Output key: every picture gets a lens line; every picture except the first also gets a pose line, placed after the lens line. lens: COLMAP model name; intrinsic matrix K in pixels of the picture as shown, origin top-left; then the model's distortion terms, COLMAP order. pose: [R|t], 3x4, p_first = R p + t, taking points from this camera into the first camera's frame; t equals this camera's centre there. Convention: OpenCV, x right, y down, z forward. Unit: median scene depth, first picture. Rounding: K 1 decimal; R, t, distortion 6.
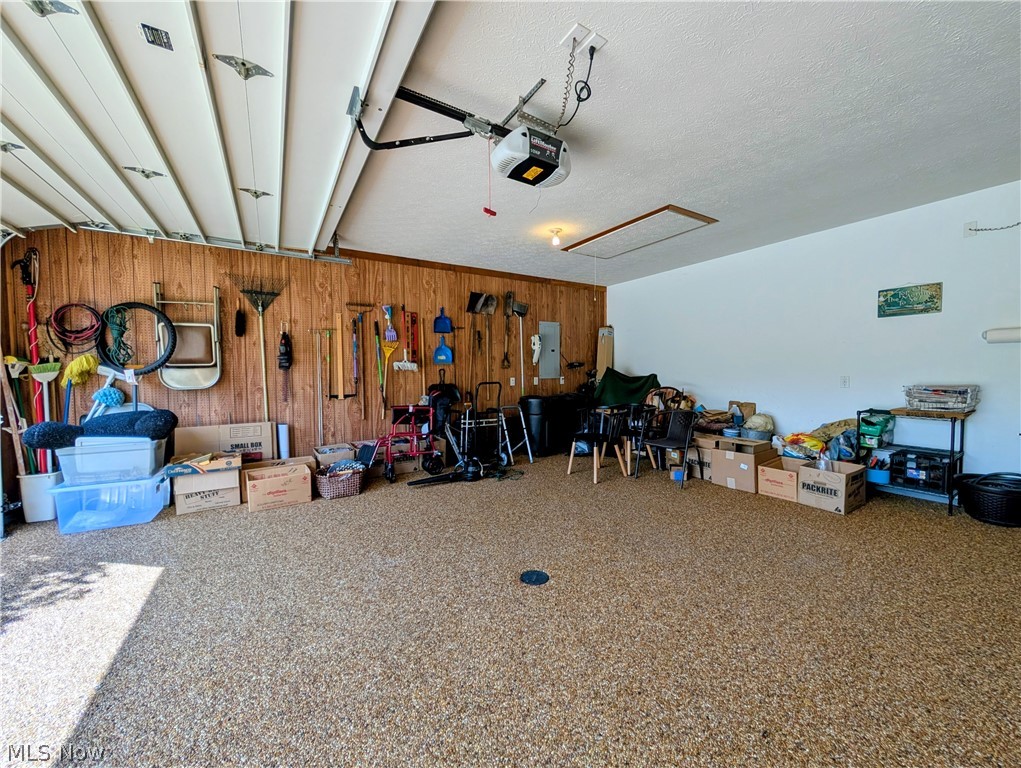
lens RADIAL K [[387.1, 0, 511.1], [0, 387.1, 385.8], [0, 0, 1]] dist [0.000086, 0.000143]
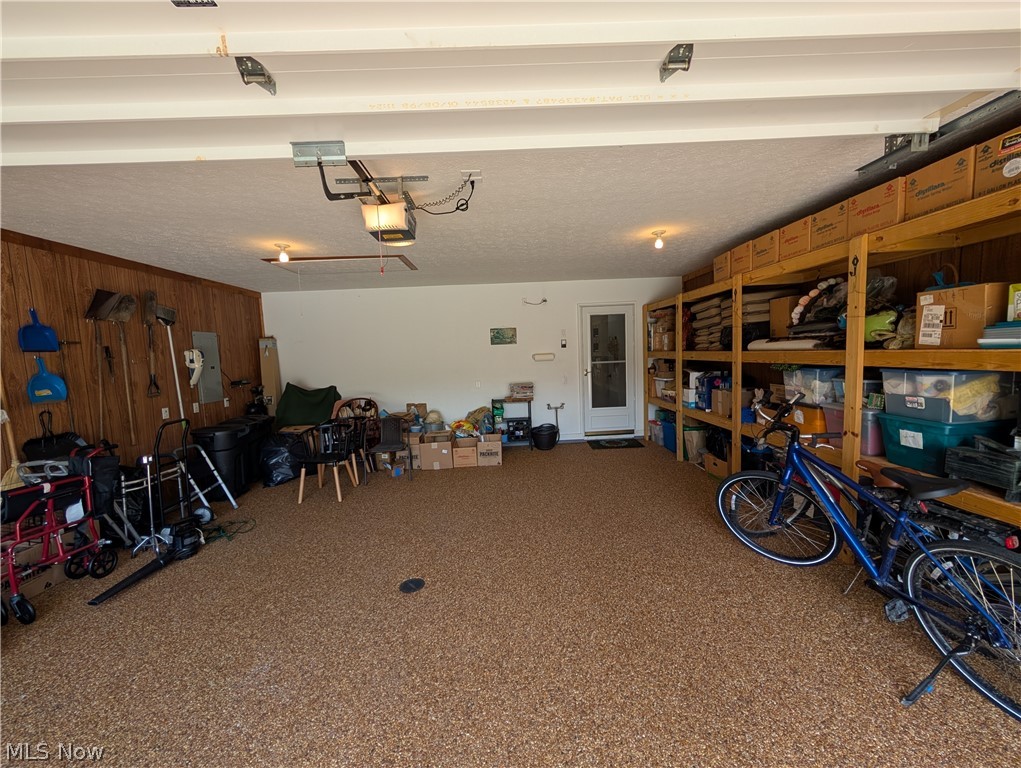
lens RADIAL K [[387.1, 0, 511.1], [0, 387.1, 385.8], [0, 0, 1]] dist [0.000086, 0.000143]
pose [[0.501314, -0.087533, 0.860827, -0.401948], [0.071622, 0.995654, 0.059533, -0.081034], [-0.862296, 0.031810, 0.505404, 0.075074]]
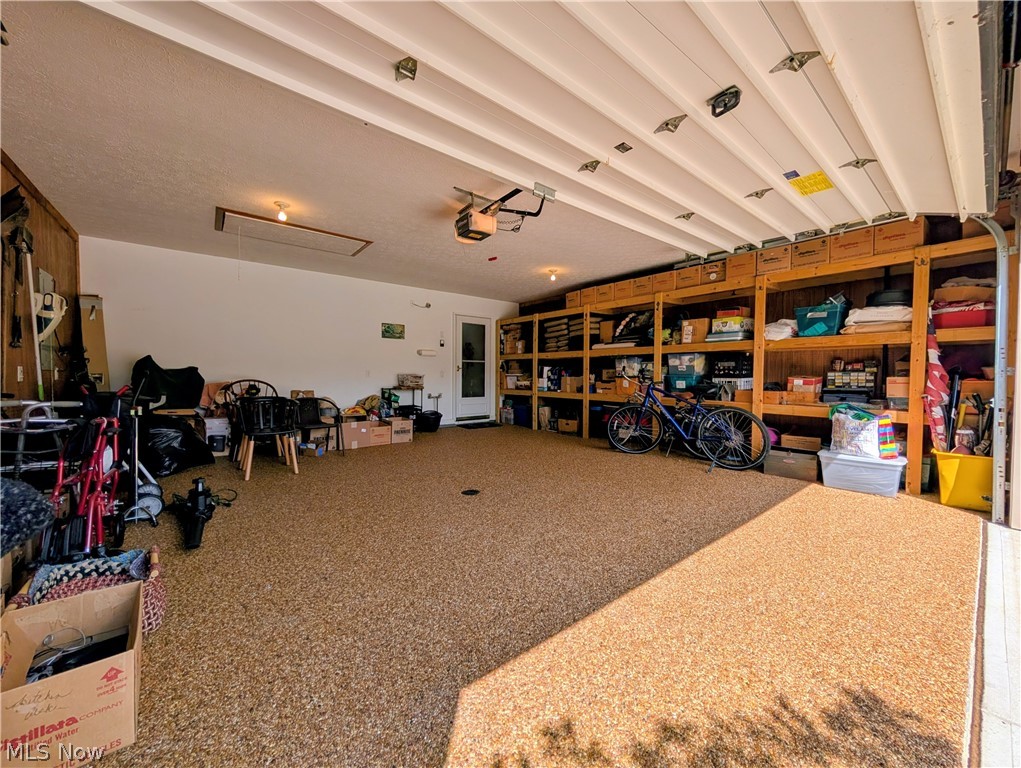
lens RADIAL K [[387.1, 0, 511.1], [0, 387.1, 385.8], [0, 0, 1]] dist [0.000086, 0.000143]
pose [[-0.126977, -0.021289, 0.991677, -0.808450], [0.034130, 0.999084, 0.025818, 0.019113], [-0.991318, 0.037124, -0.126134, 0.554019]]
